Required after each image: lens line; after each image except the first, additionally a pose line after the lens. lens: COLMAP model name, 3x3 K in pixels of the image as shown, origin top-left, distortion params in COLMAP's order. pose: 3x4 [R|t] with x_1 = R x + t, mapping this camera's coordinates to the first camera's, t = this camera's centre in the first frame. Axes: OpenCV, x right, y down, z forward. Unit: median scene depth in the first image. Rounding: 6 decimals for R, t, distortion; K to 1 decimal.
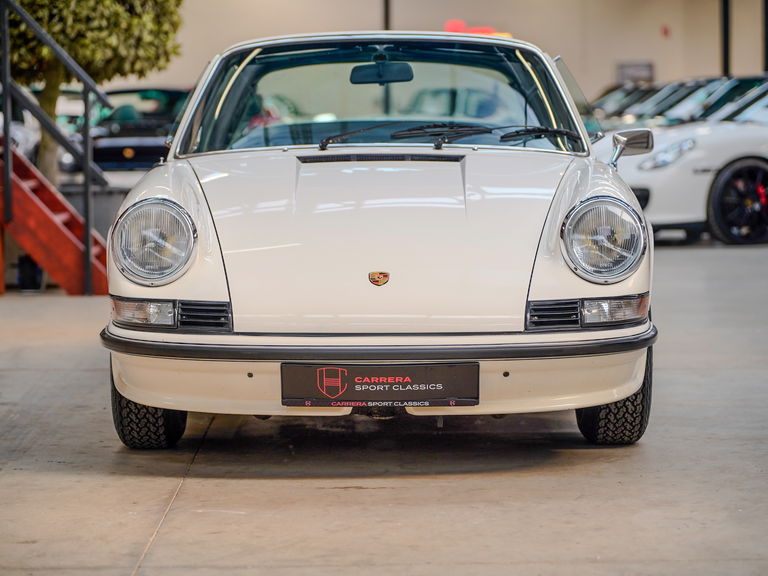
lens RADIAL K [[2167.8, 0, 384.9], [0, 2167.8, 288.0], [0, 0, 1]] dist [-0.025474, 0.000000]
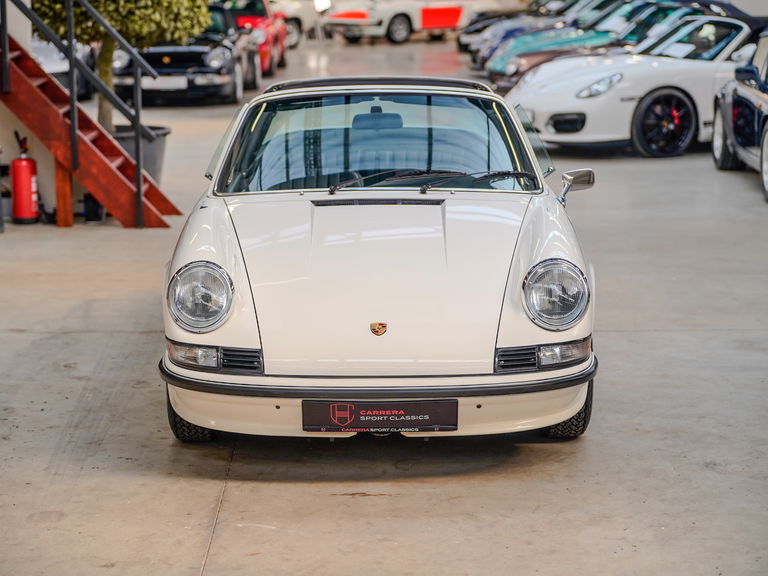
lens RADIAL K [[1728.9, 0, 365.8], [0, 1728.9, 290.4], [0, 0, 1]] dist [-0.037064, 0.000000]
pose [[0.999993, -0.002275, -0.003129, -0.006810], [0.002527, 0.996535, 0.083141, -0.106847], [0.002929, -0.083148, 0.996533, -0.004652]]
